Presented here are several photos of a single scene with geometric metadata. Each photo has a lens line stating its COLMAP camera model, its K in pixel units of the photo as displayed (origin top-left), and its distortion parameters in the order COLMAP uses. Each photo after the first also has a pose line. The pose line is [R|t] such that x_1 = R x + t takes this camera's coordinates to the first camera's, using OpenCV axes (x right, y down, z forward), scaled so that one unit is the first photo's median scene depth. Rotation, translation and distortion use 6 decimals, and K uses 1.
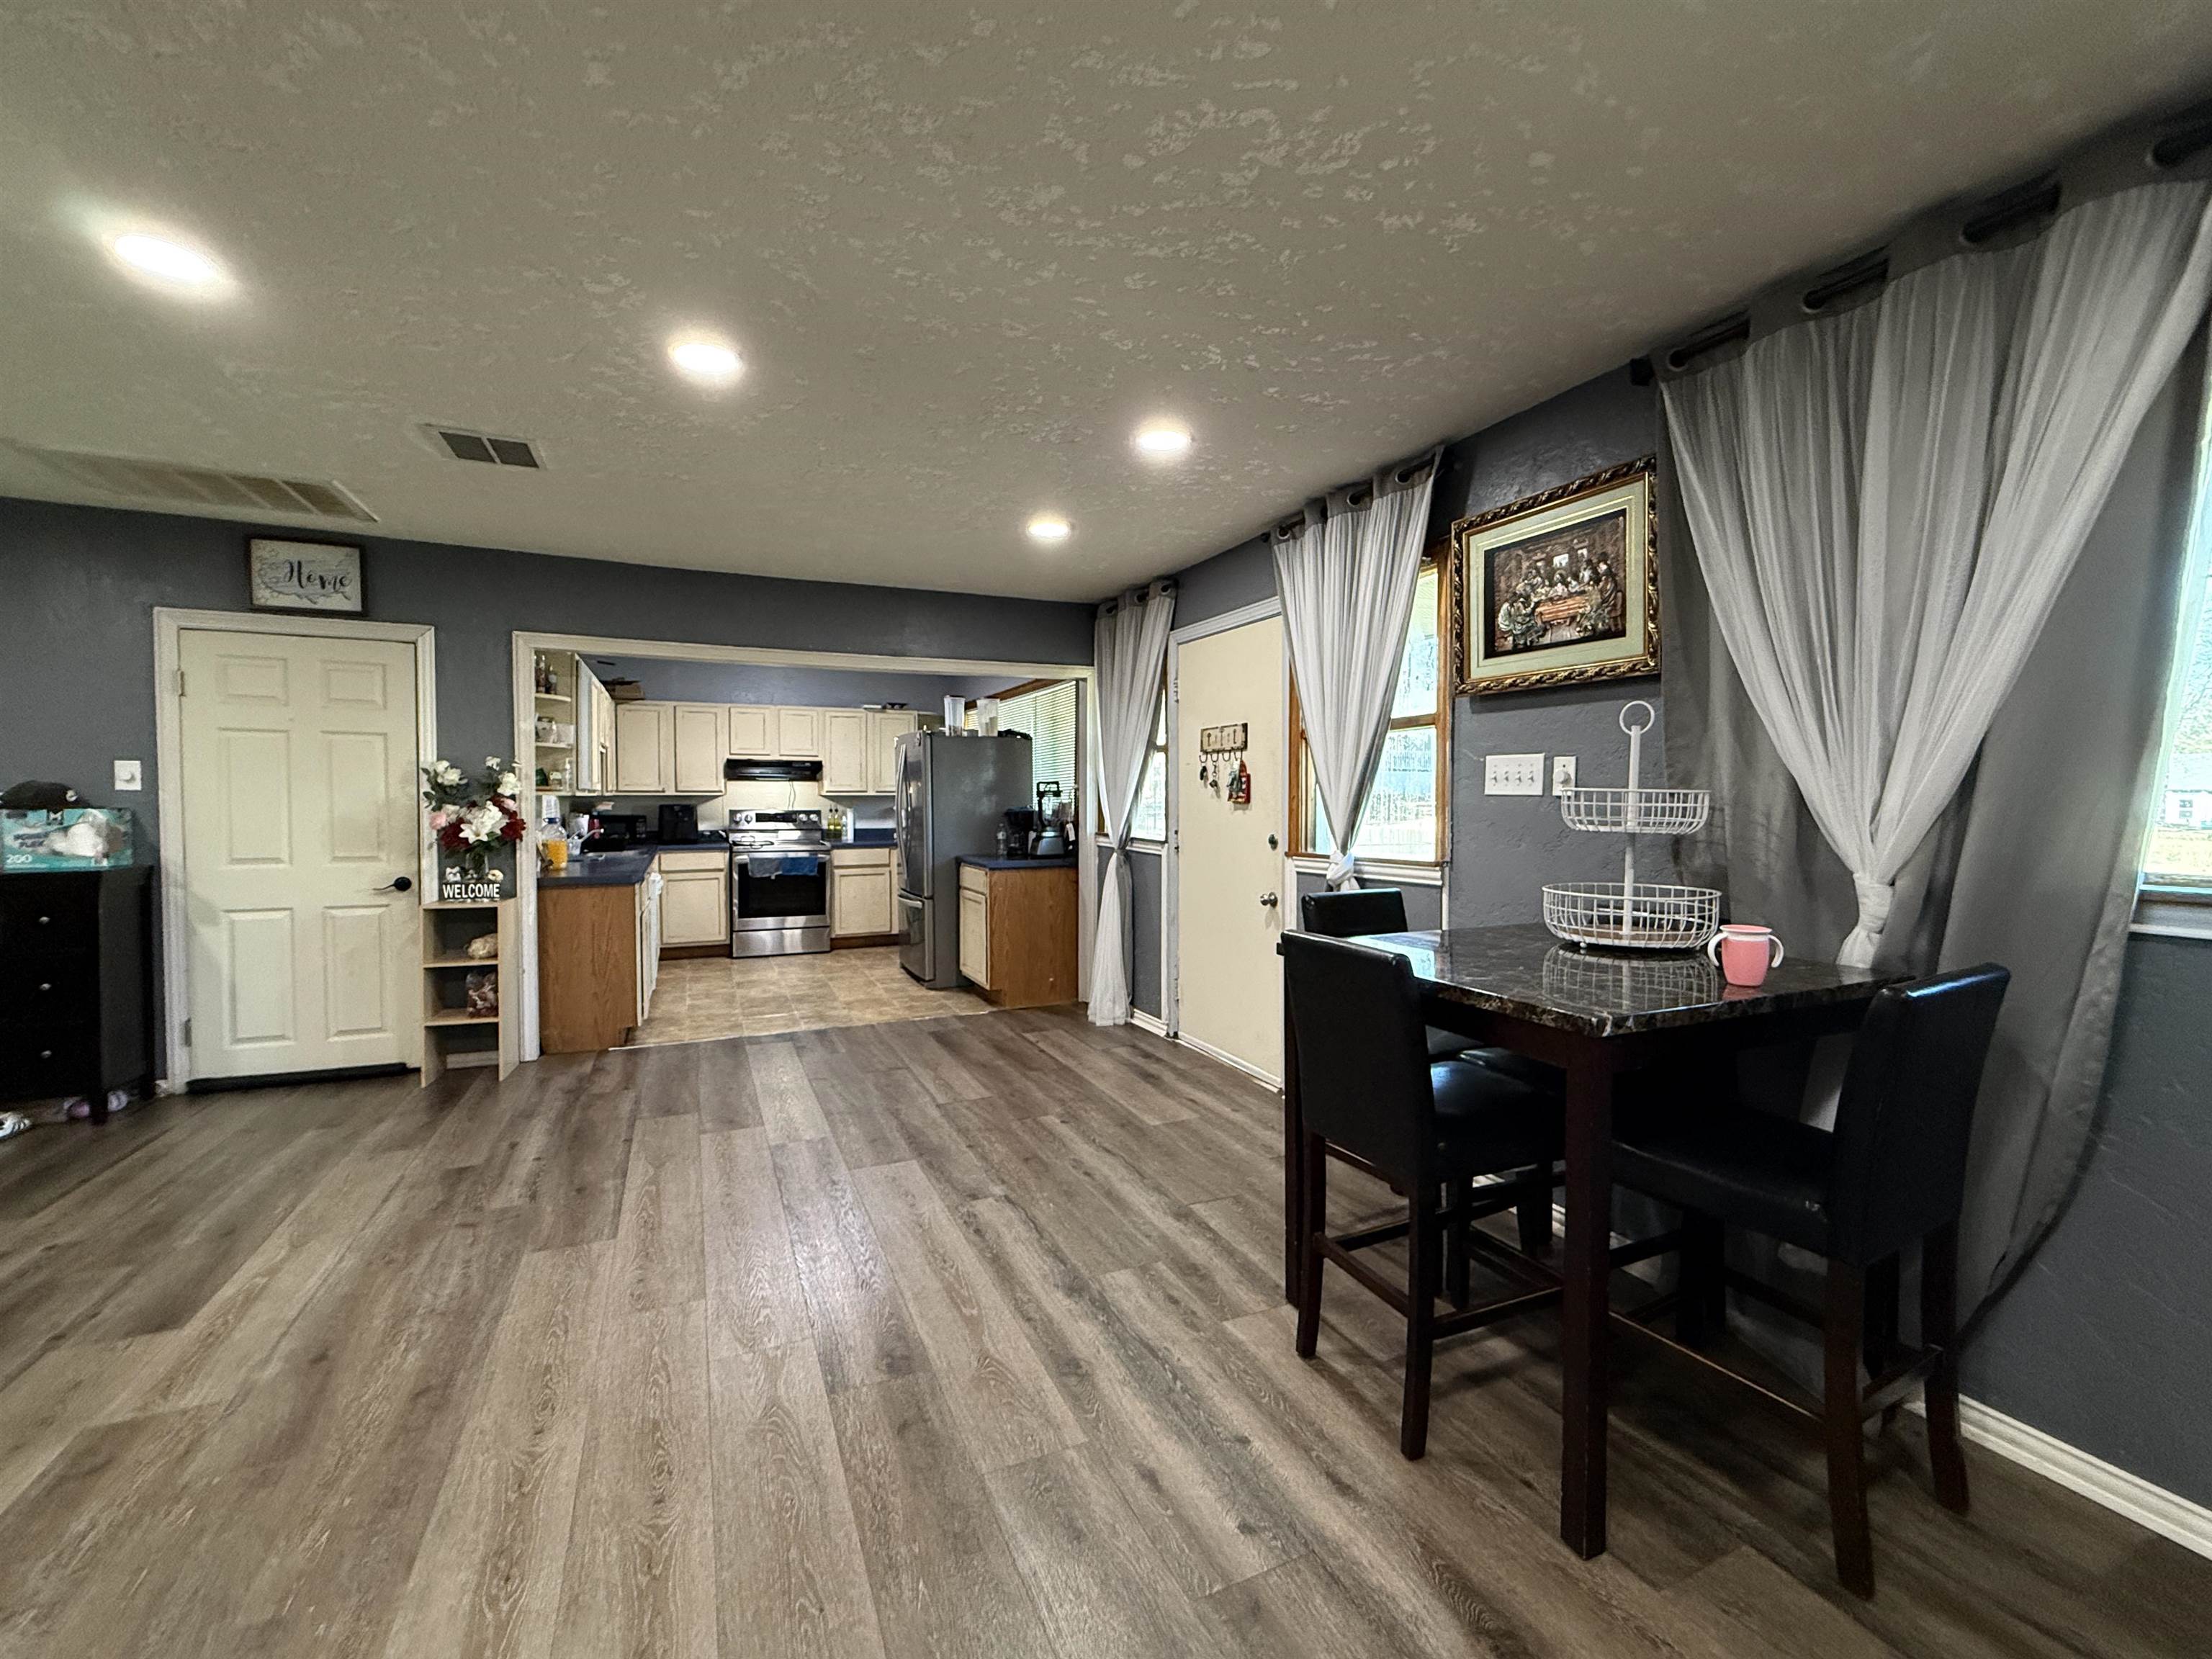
lens RADIAL K [[918.1, 0, 1106.0], [0, 918.1, 829.5], [0, 0, 1]] dist [0.000867, 0.000428]
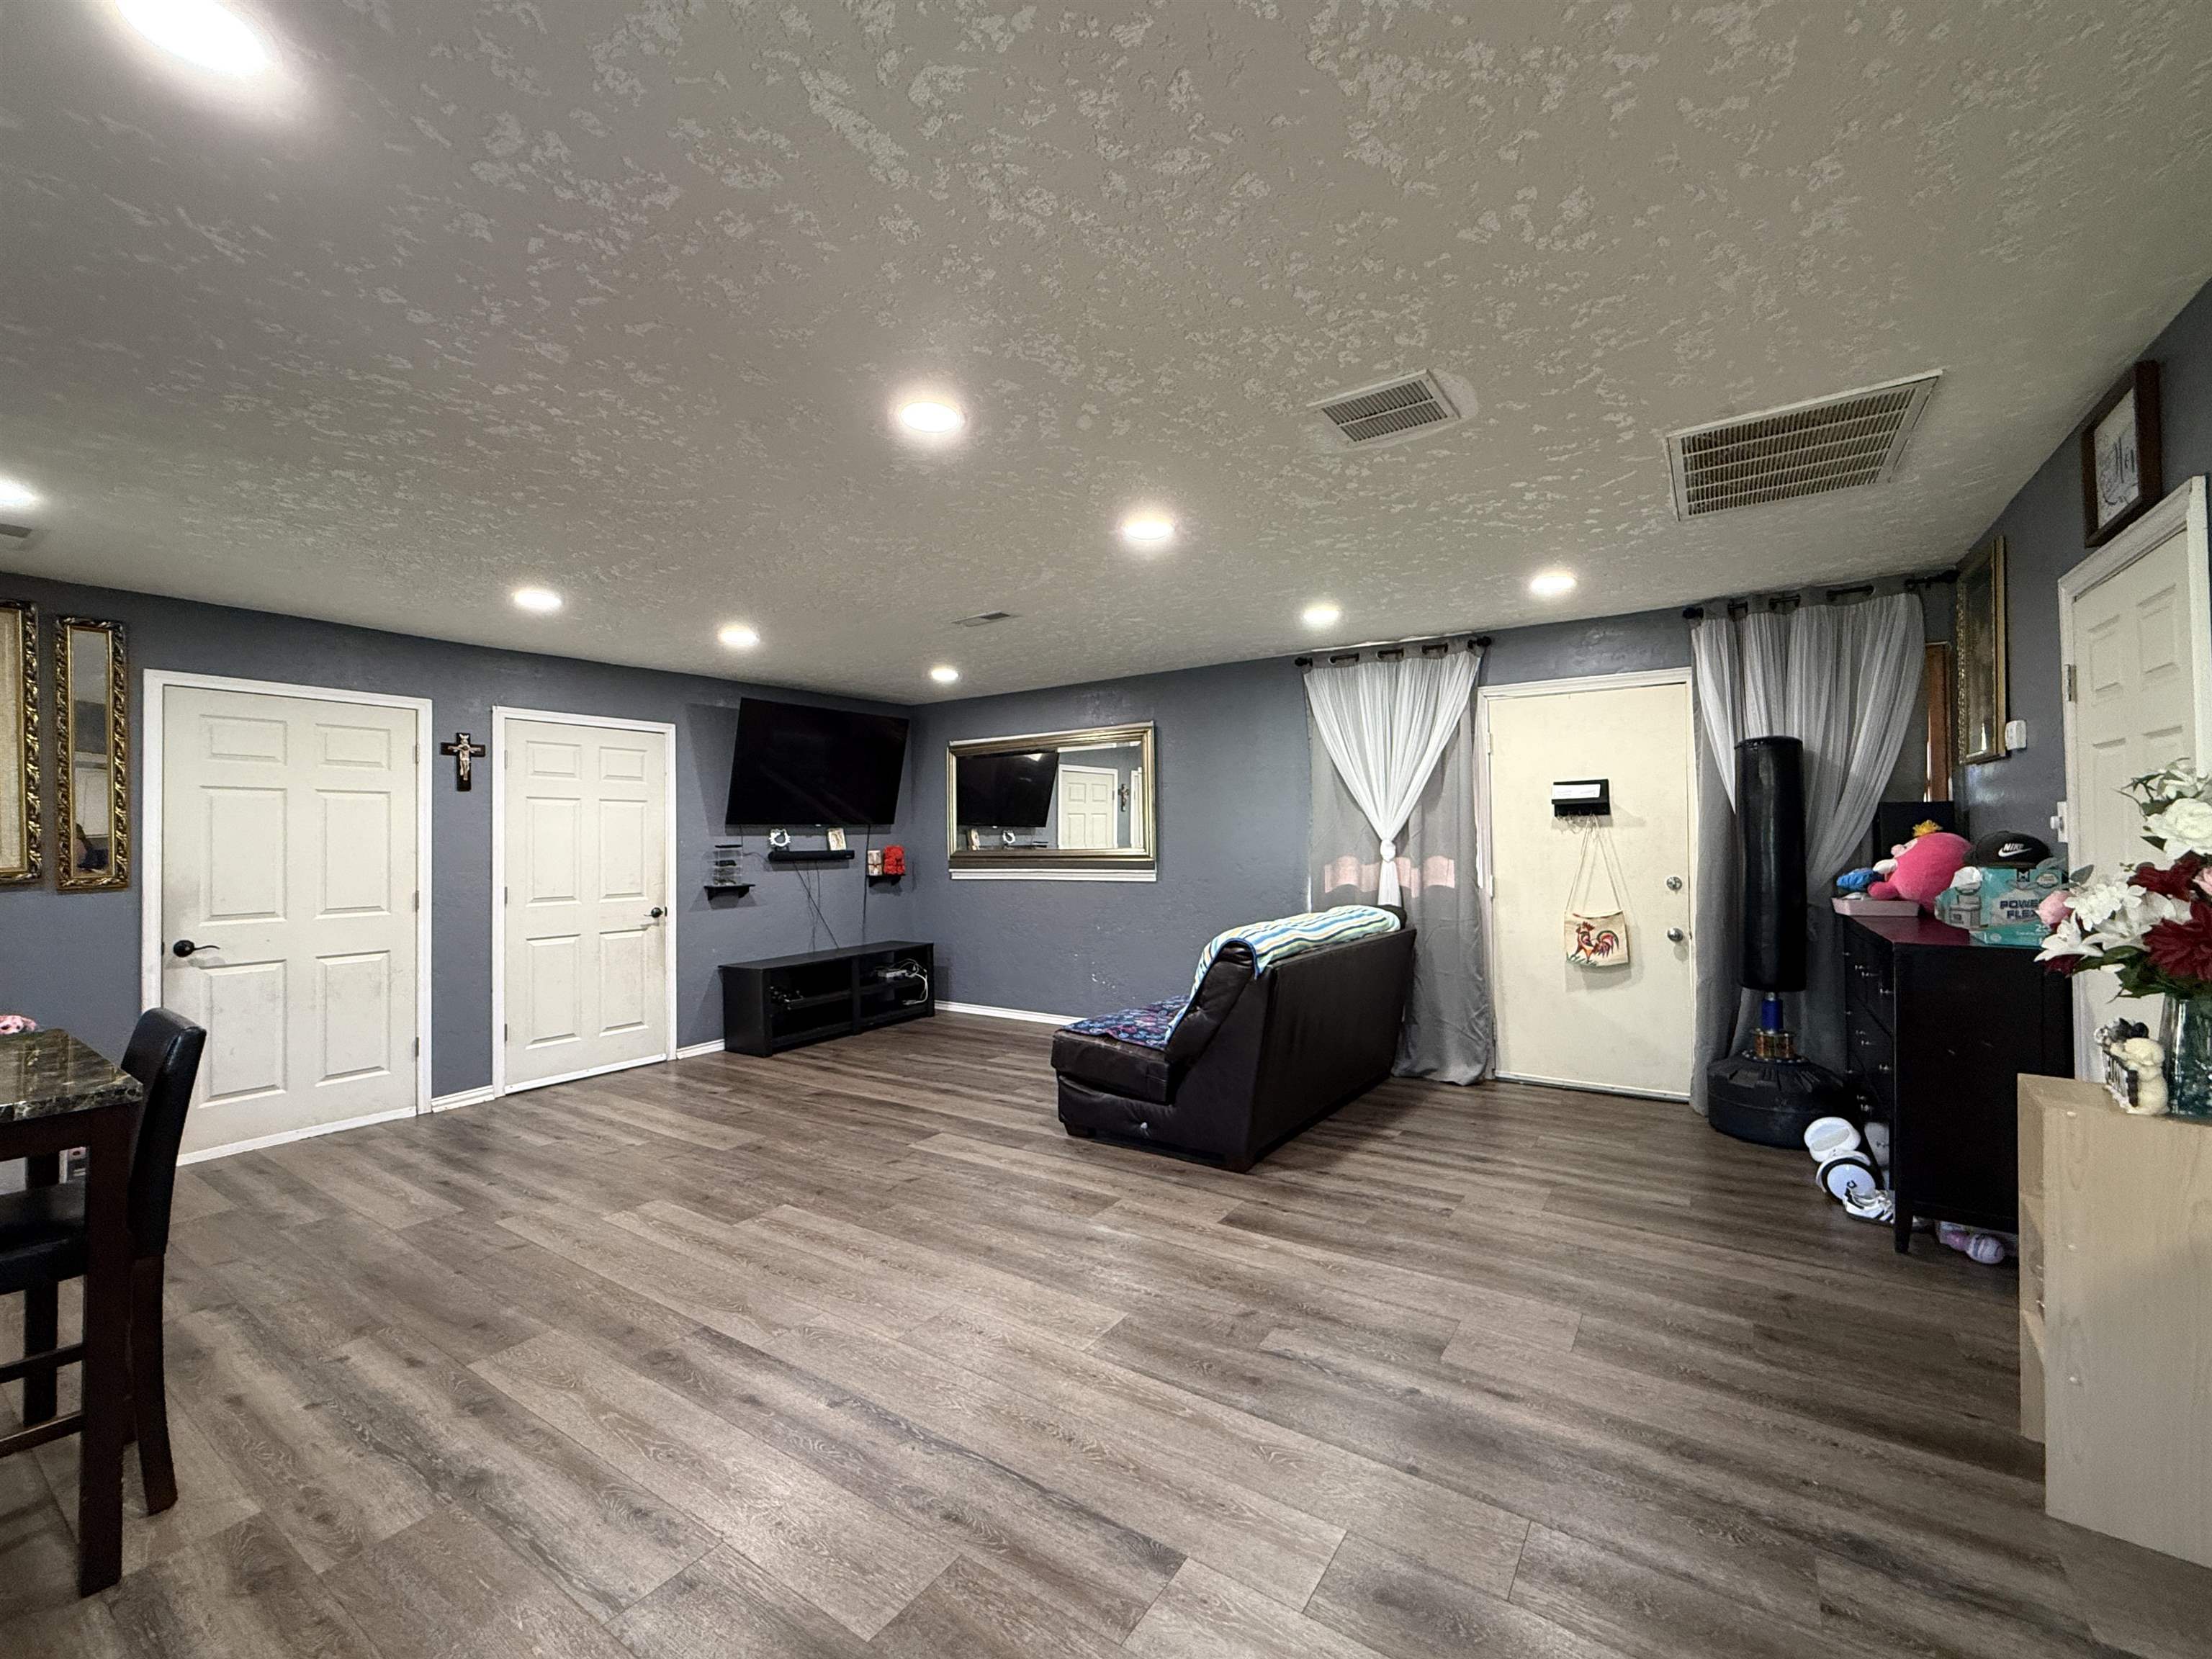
lens RADIAL K [[917.5, 0, 1106.0], [0, 917.5, 829.5], [0, 0, 1]] dist [-0.002952, -0.000285]
pose [[-0.852013, 0.002223, -0.523515, -0.049357], [-0.007396, 0.999840, 0.016283, -0.053859], [0.523468, 0.017746, -0.851861, 1.105420]]
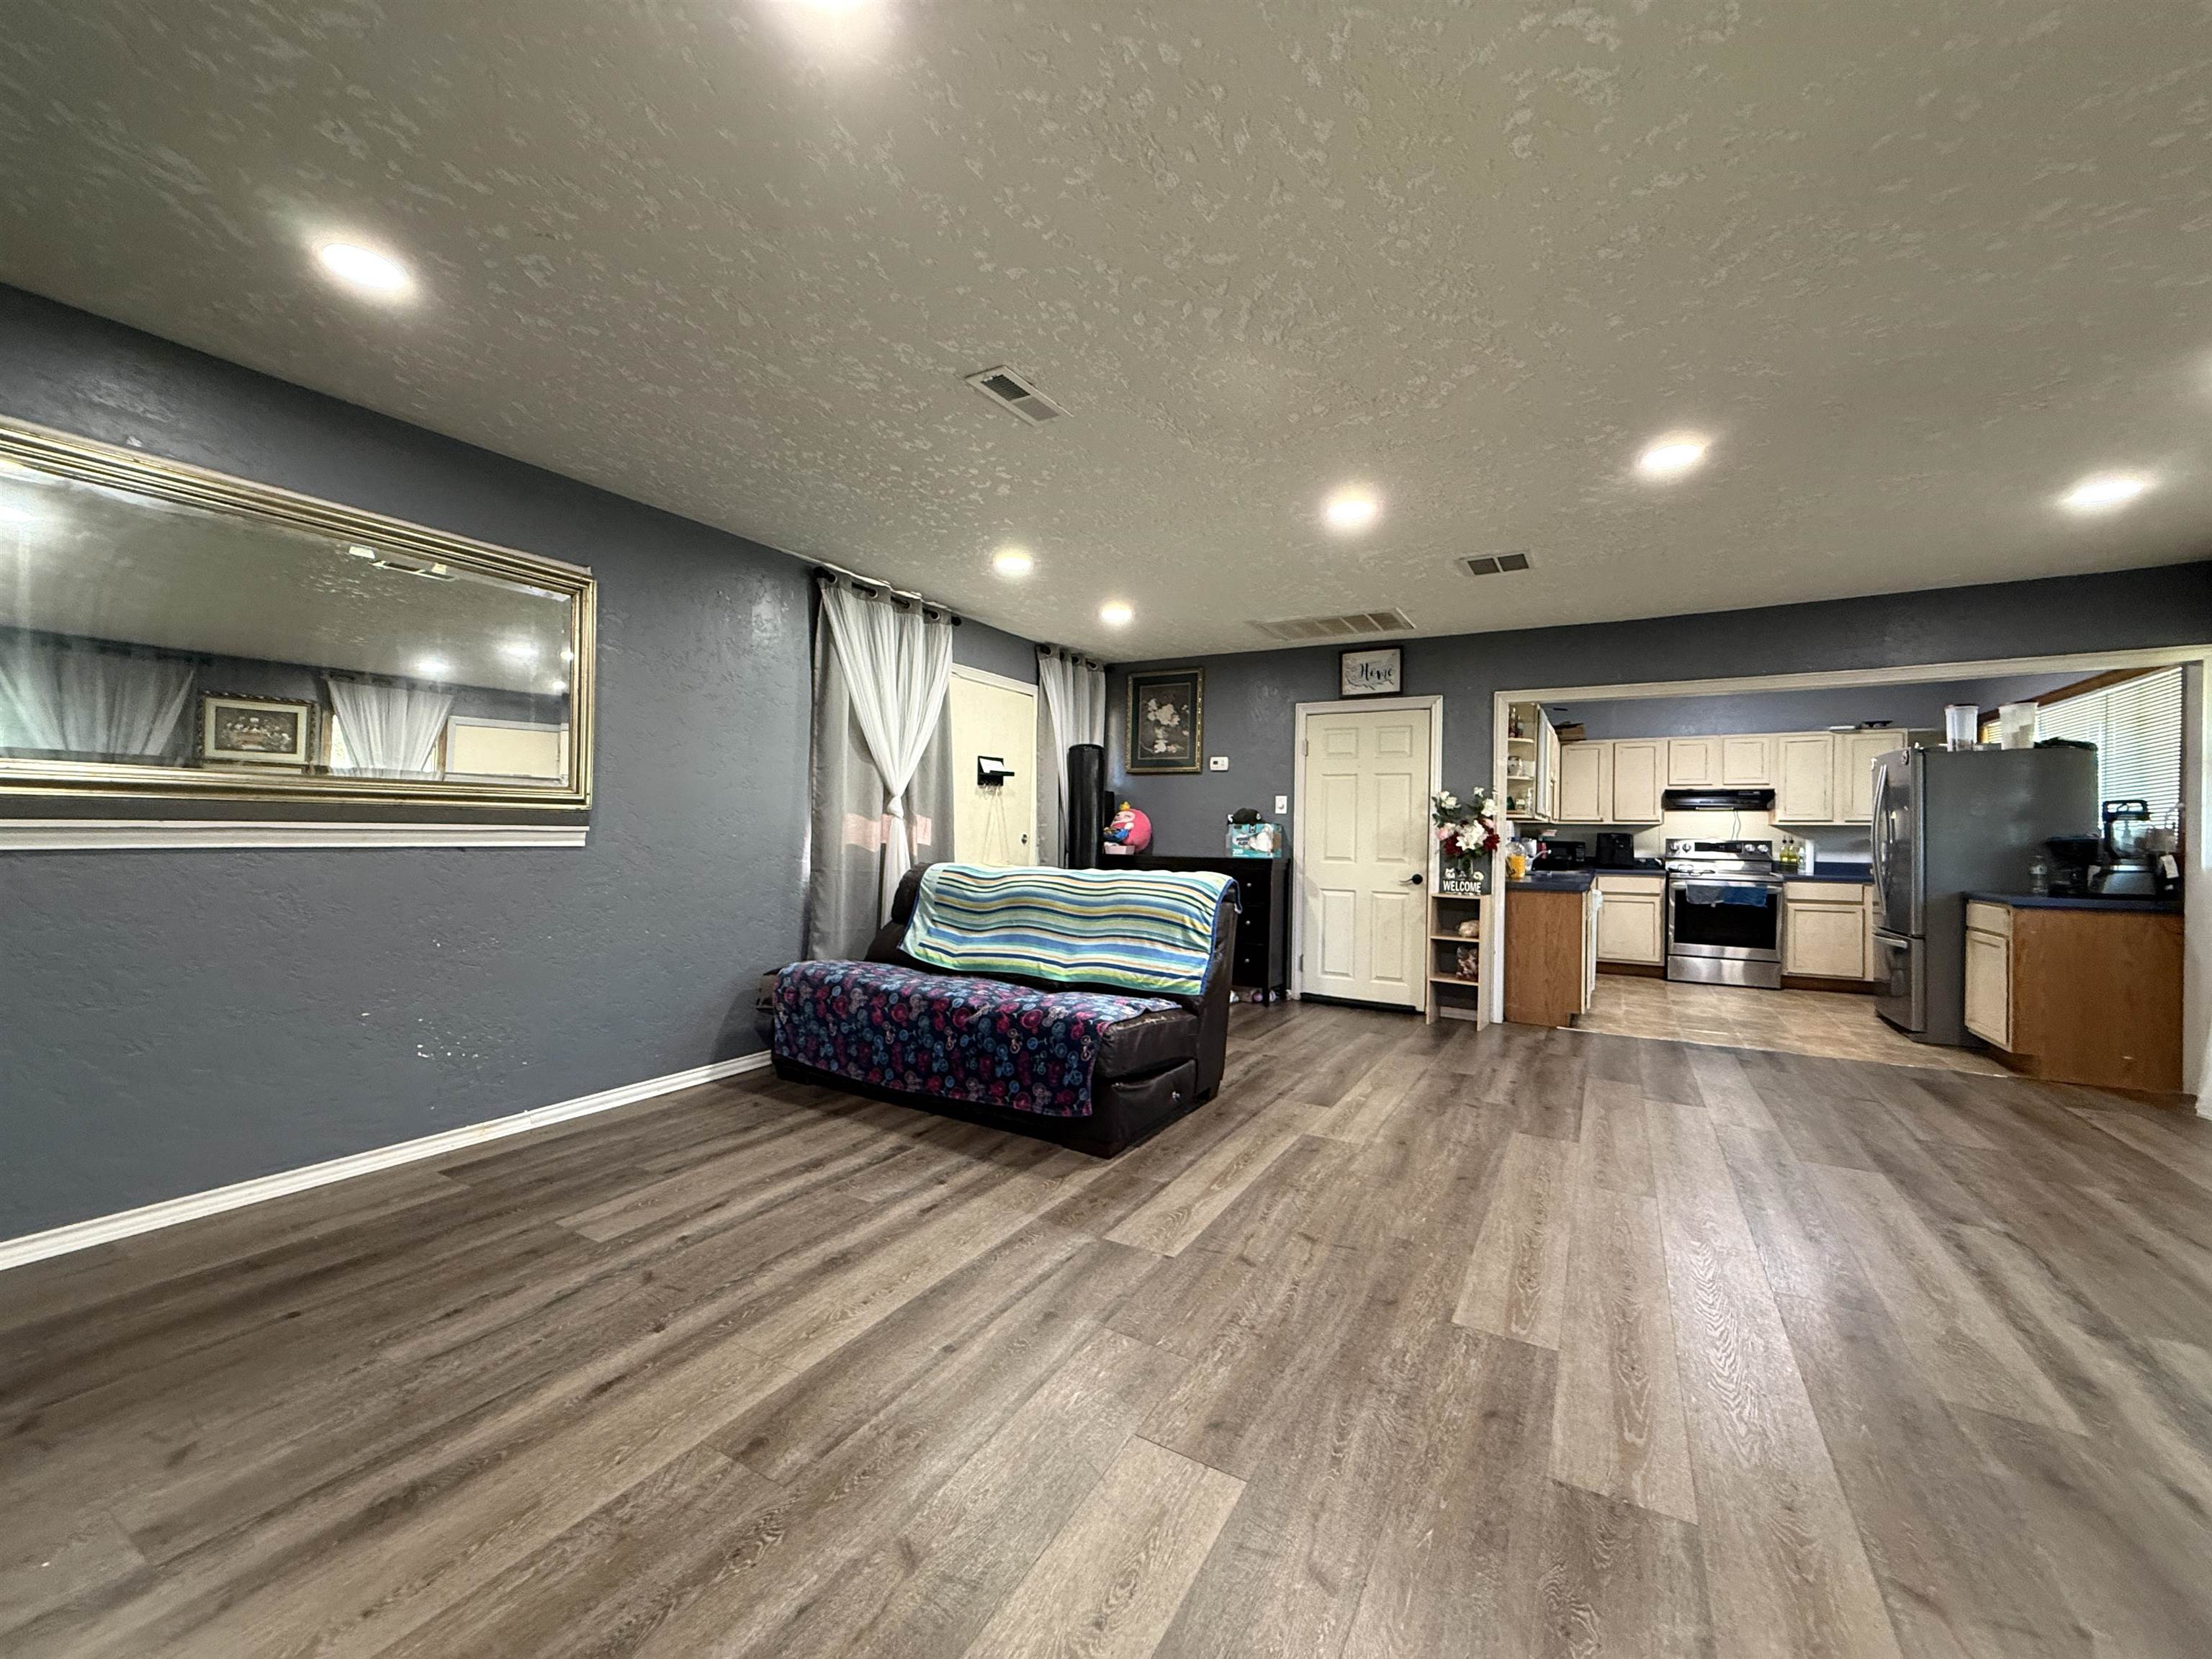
lens RADIAL K [[880.4, 0, 1106.0], [0, 880.4, 829.5], [0, 0, 1]] dist [0.001240, -0.000101]
pose [[0.584158, 0.002729, -0.811635, 0.054580], [-0.041295, 0.998799, -0.026364, 0.038571], [0.810589, 0.048917, 0.583569, -0.183368]]
